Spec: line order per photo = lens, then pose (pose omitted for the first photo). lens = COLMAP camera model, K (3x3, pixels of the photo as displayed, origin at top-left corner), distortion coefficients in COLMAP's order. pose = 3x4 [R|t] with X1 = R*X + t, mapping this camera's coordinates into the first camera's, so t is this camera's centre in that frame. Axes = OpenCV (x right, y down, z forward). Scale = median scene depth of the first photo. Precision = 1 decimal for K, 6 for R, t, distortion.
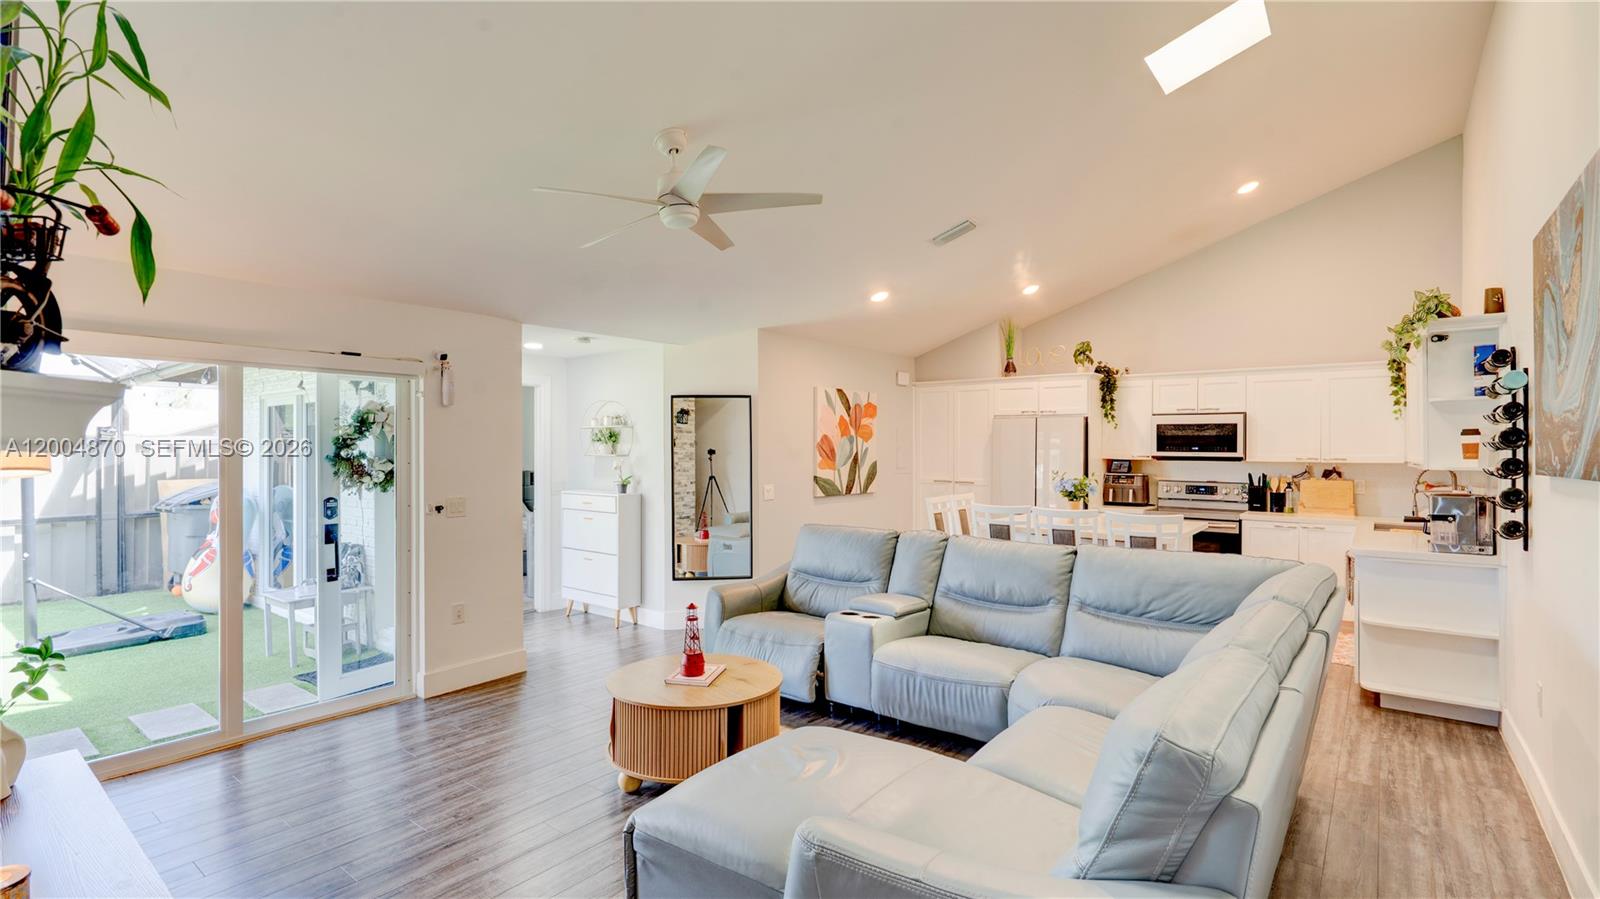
lens RADIAL K [[719.3, 0, 797.6], [0, 719.3, 440.9], [0, 0, 1]] dist [0.000420, -0.000017]
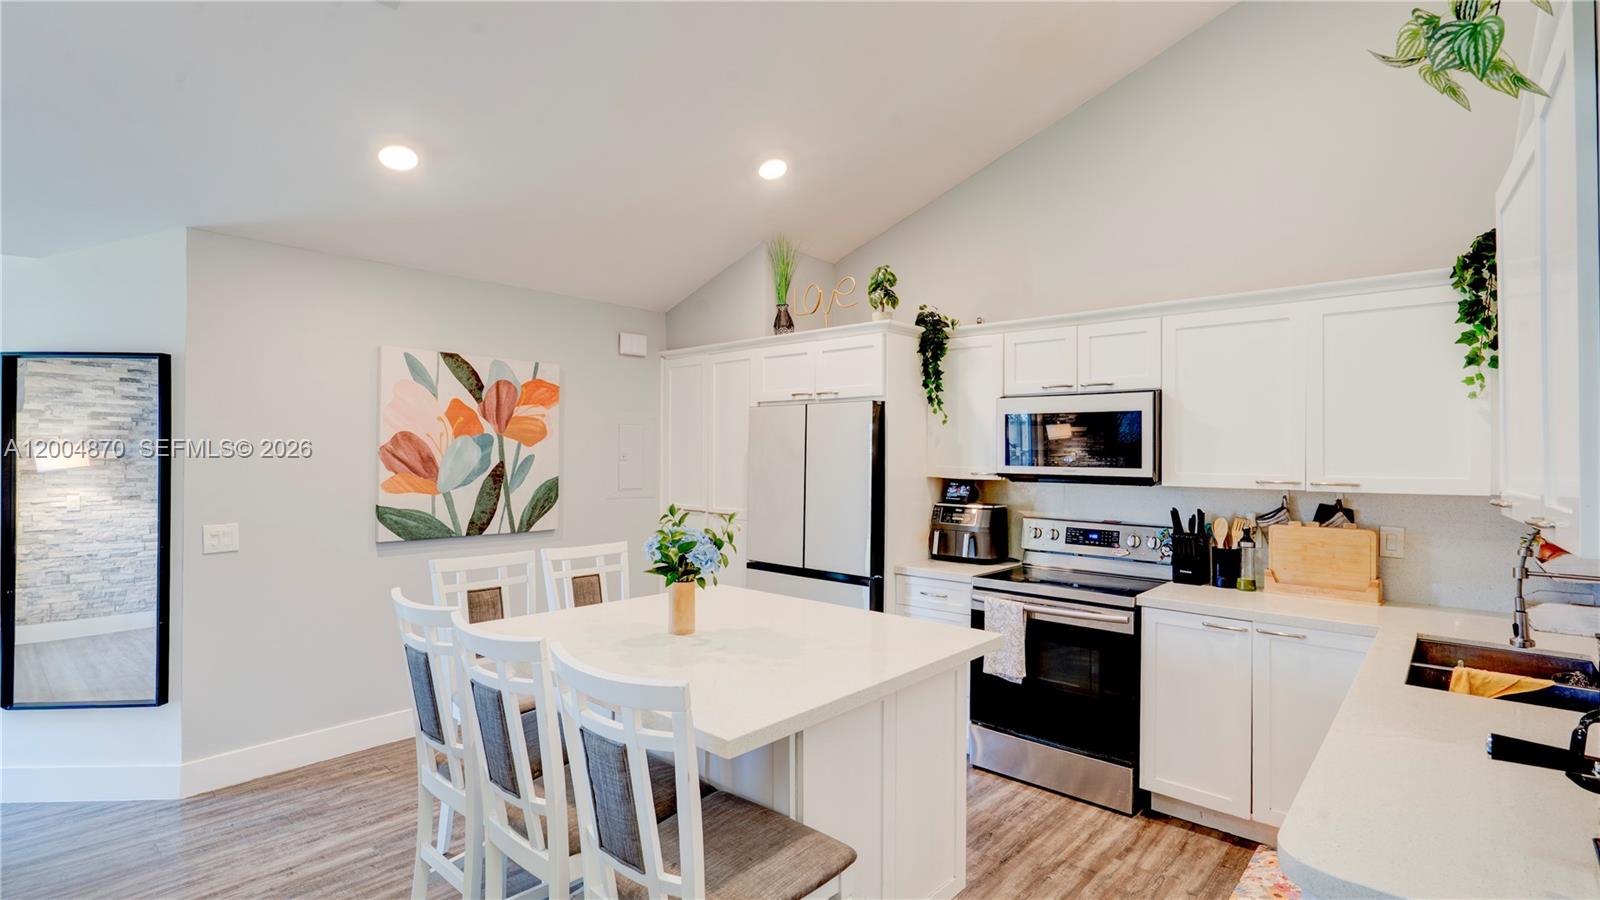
lens RADIAL K [[732.6, 0, 792.4], [0, 732.6, 445.0], [0, 0, 1]] dist [0.000371, 0.000025]
pose [[0.997861, 0.004203, -0.065235, 0.374981], [-0.004506, 0.999980, -0.004496, 0.002810], [0.065215, 0.004781, 0.997860, 0.440973]]
